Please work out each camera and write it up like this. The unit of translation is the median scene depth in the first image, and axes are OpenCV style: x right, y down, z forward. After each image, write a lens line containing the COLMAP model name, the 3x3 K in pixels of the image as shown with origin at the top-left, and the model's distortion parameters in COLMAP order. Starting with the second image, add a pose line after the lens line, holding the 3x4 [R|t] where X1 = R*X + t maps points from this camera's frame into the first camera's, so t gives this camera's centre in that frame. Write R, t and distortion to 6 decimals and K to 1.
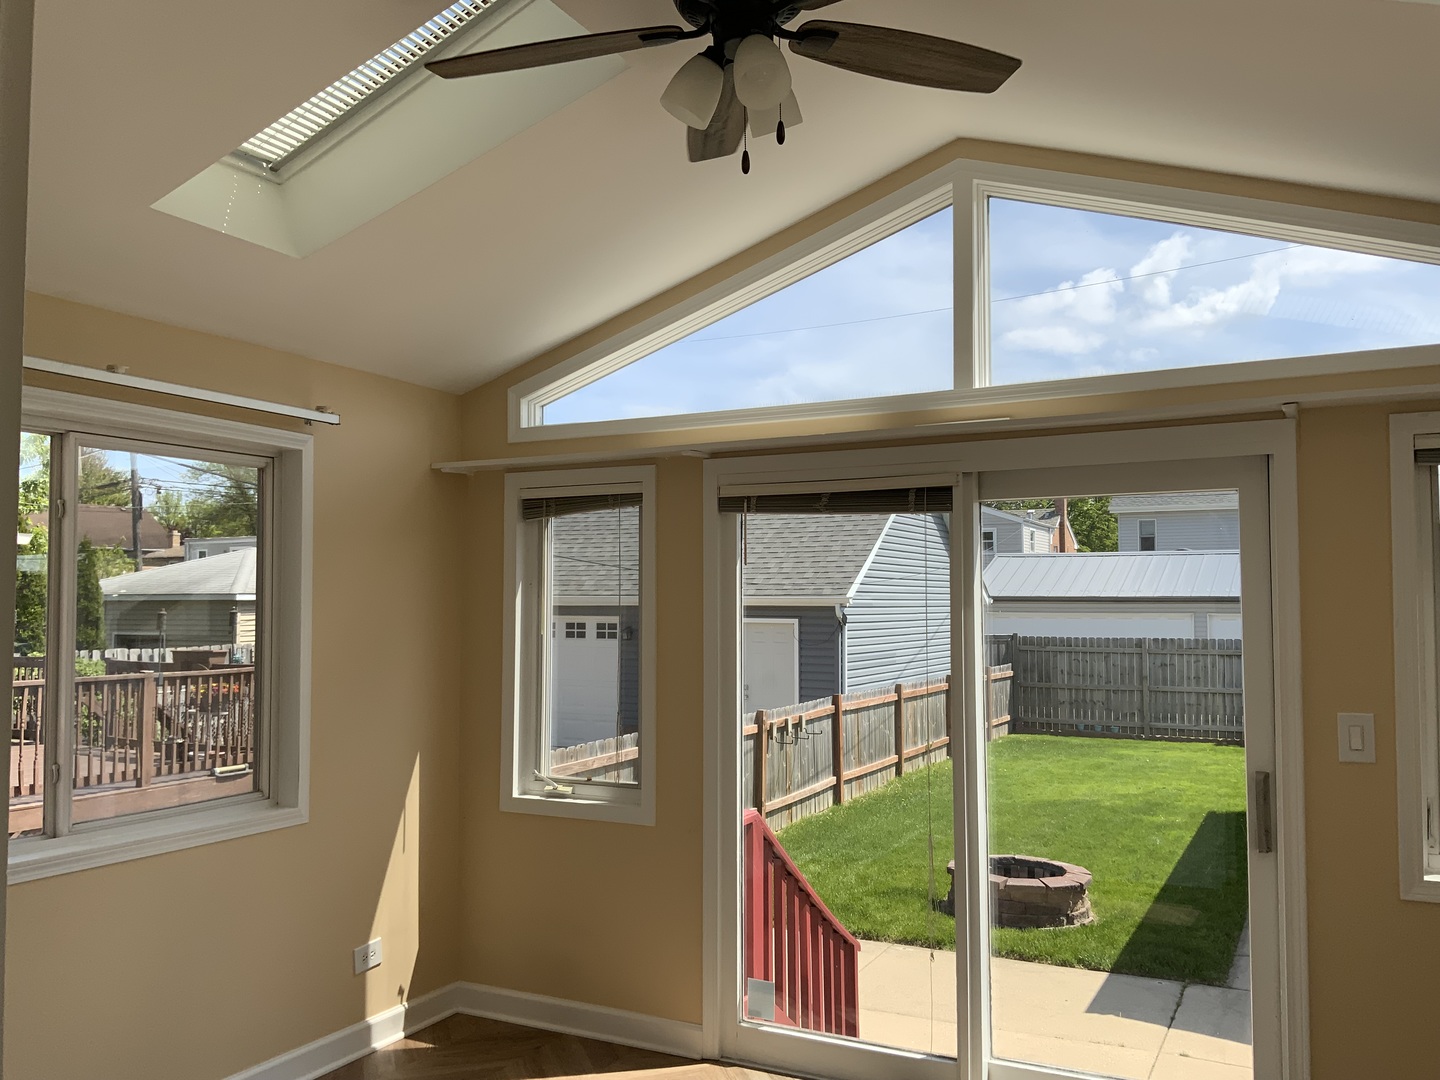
lens RADIAL K [[1195.5, 0, 708.6], [0, 1195.5, 531.6], [0, 0, 1]] dist [0.057834, -0.070762]
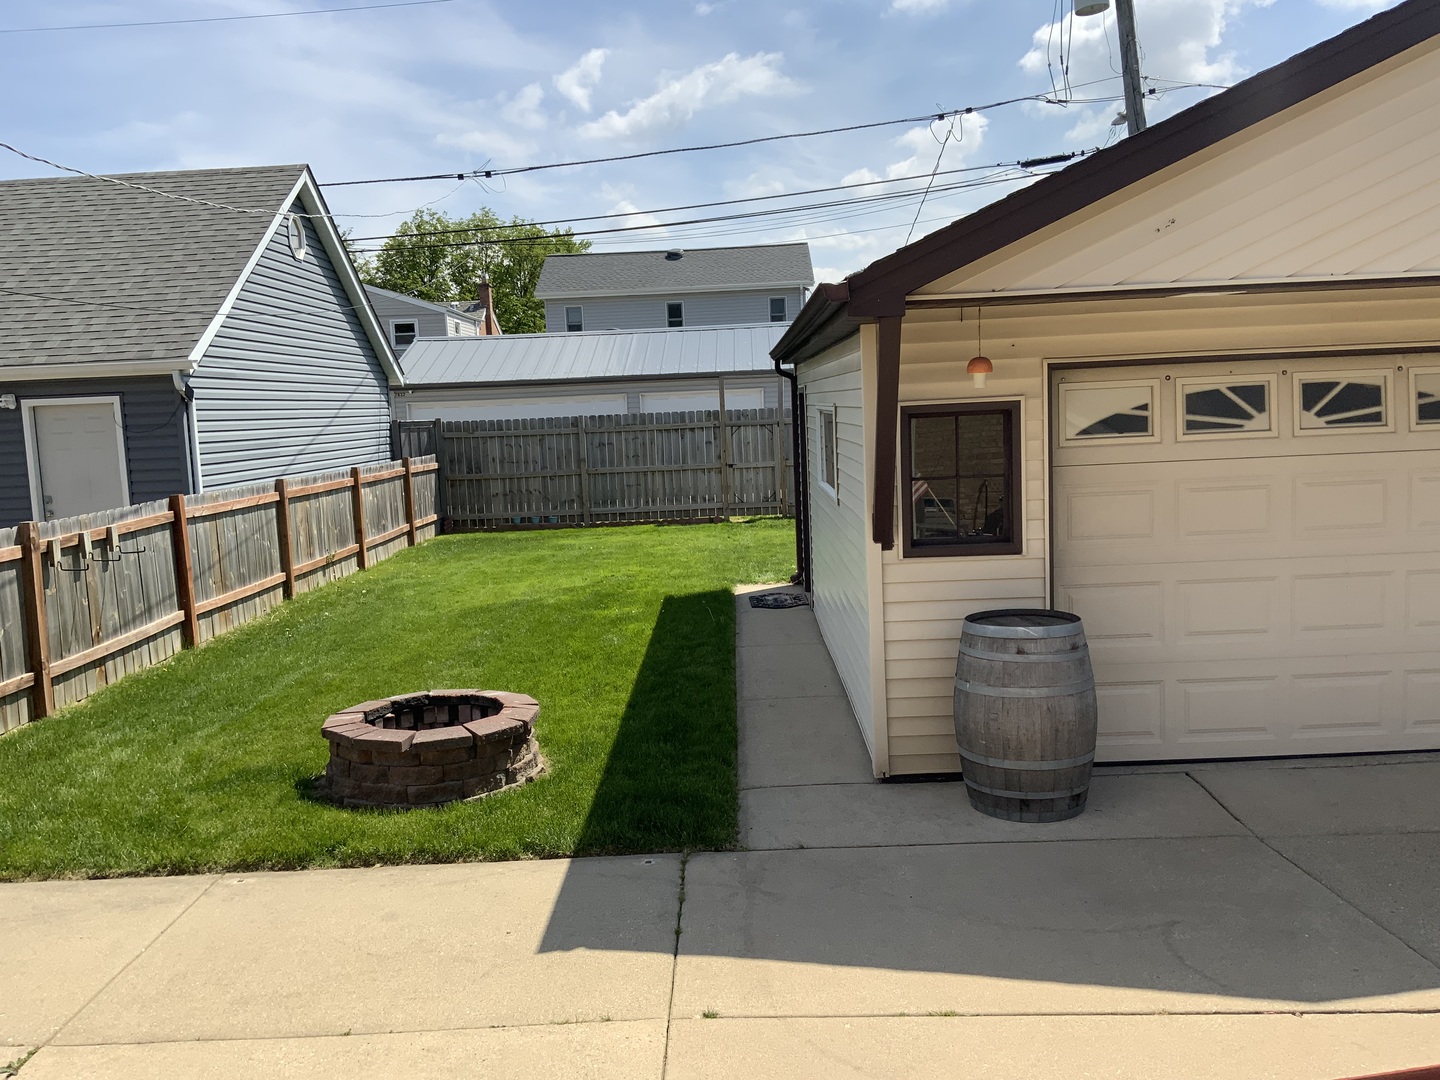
lens RADIAL K [[1195.5, 0, 719.2], [0, 1195.5, 536.0], [0, 0, 1]] dist [0.057834, -0.070762]
pose [[0.890605, -0.090874, 0.445605, 0.067925], [0.020250, 0.986785, 0.160766, 0.049022], [-0.454326, -0.134156, 0.880676, 0.217602]]
